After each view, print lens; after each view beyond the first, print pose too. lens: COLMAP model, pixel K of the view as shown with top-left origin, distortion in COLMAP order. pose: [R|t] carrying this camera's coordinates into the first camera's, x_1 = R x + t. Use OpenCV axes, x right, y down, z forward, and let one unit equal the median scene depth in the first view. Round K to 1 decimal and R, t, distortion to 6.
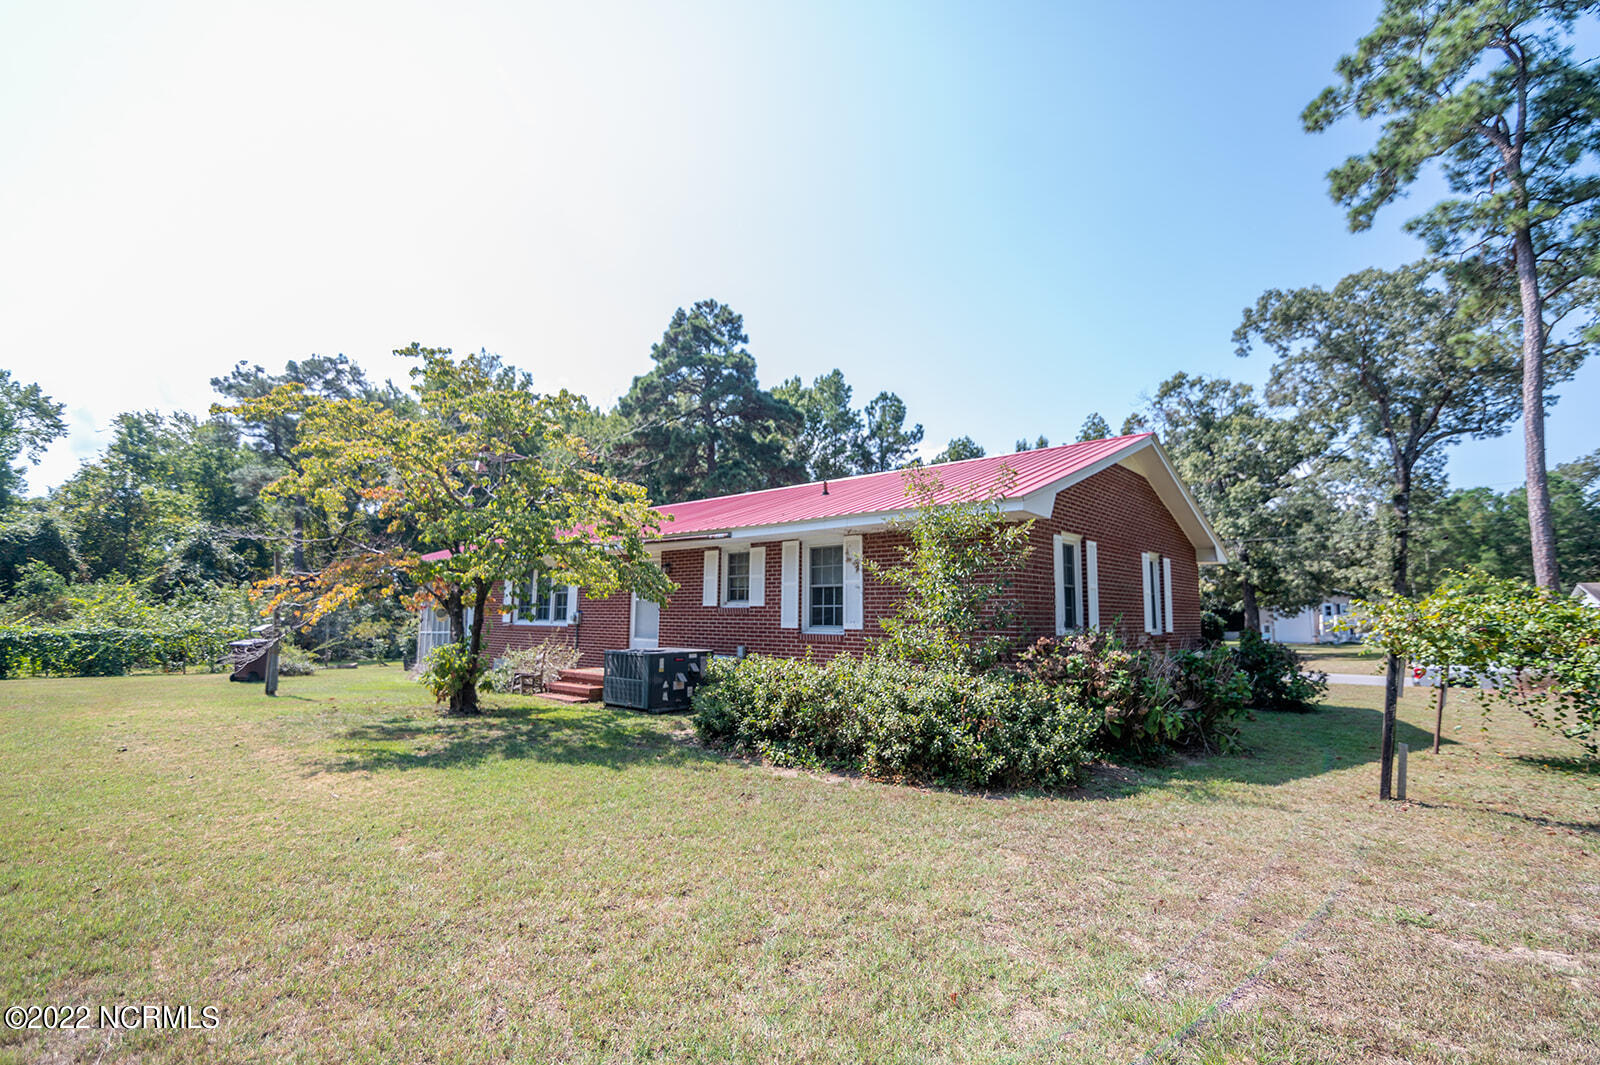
lens RADIAL K [[718.4, 0, 800.0], [0, 718.4, 532.5], [0, 0, 1]] dist [0.007160, 0.001016]
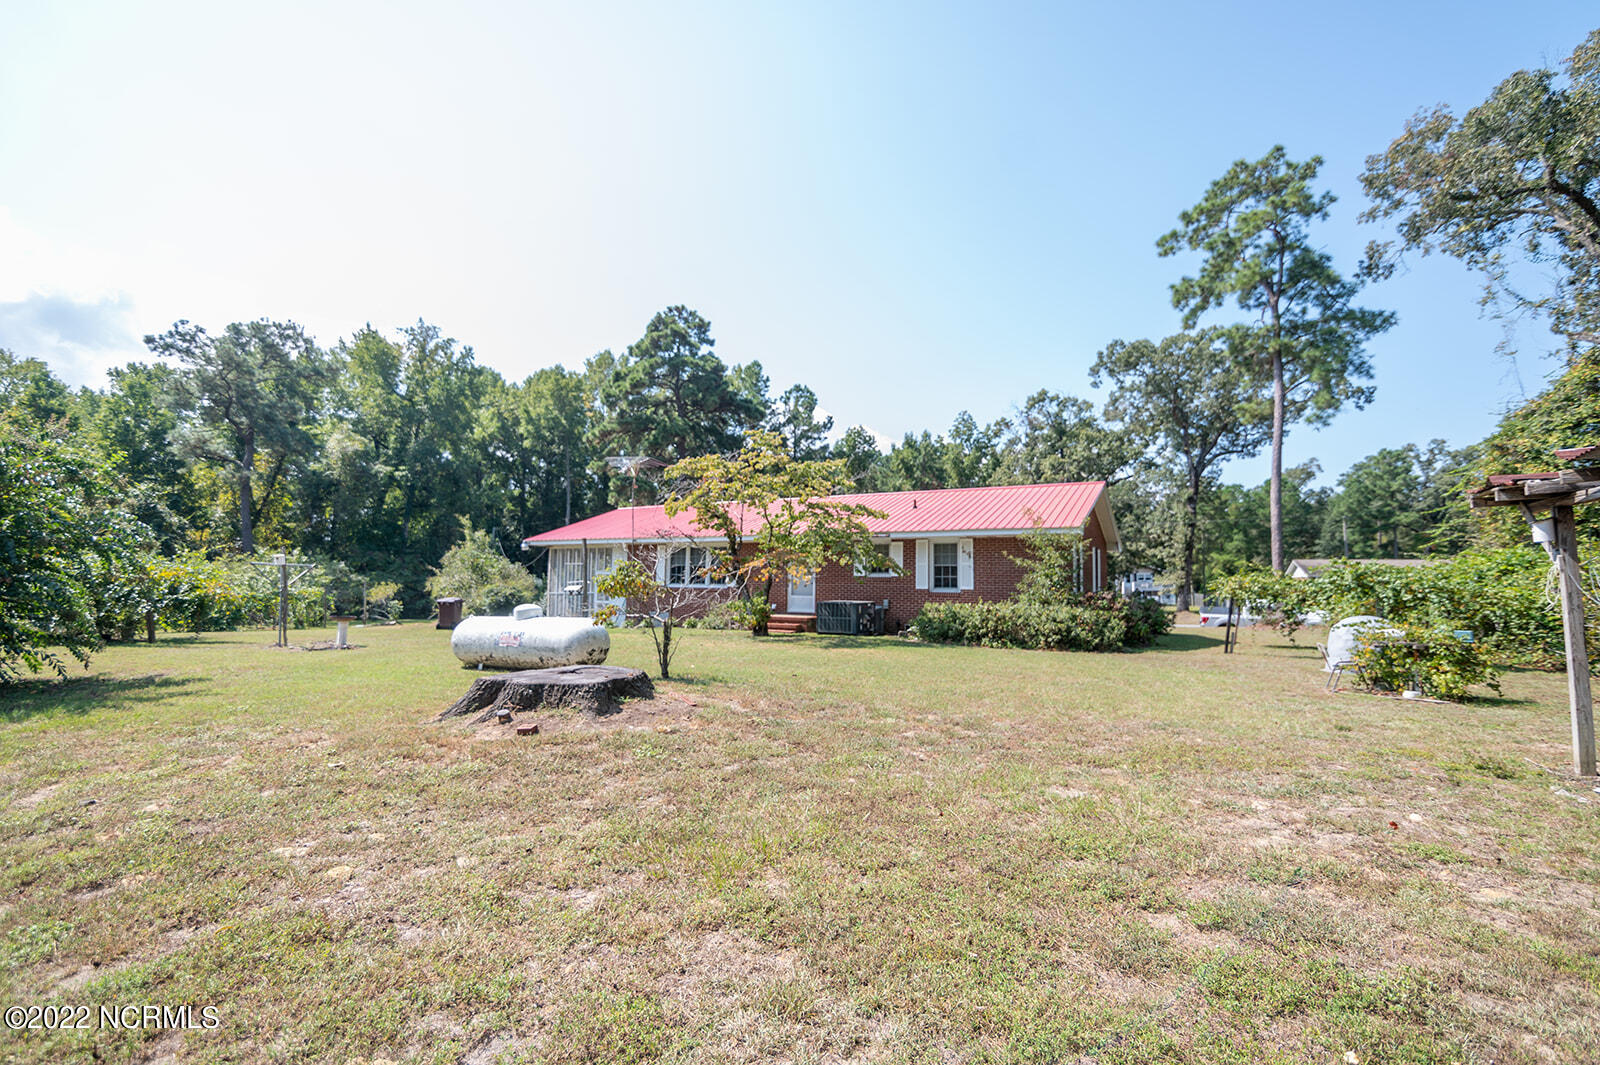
lens RADIAL K [[718.4, 0, 800.0], [0, 718.4, 532.5], [0, 0, 1]] dist [0.007160, 0.001016]
pose [[0.975971, 0.018434, 0.217121, -0.183750], [-0.028668, 0.998617, 0.044076, -0.019705], [-0.216009, -0.049241, 0.975149, -0.172077]]
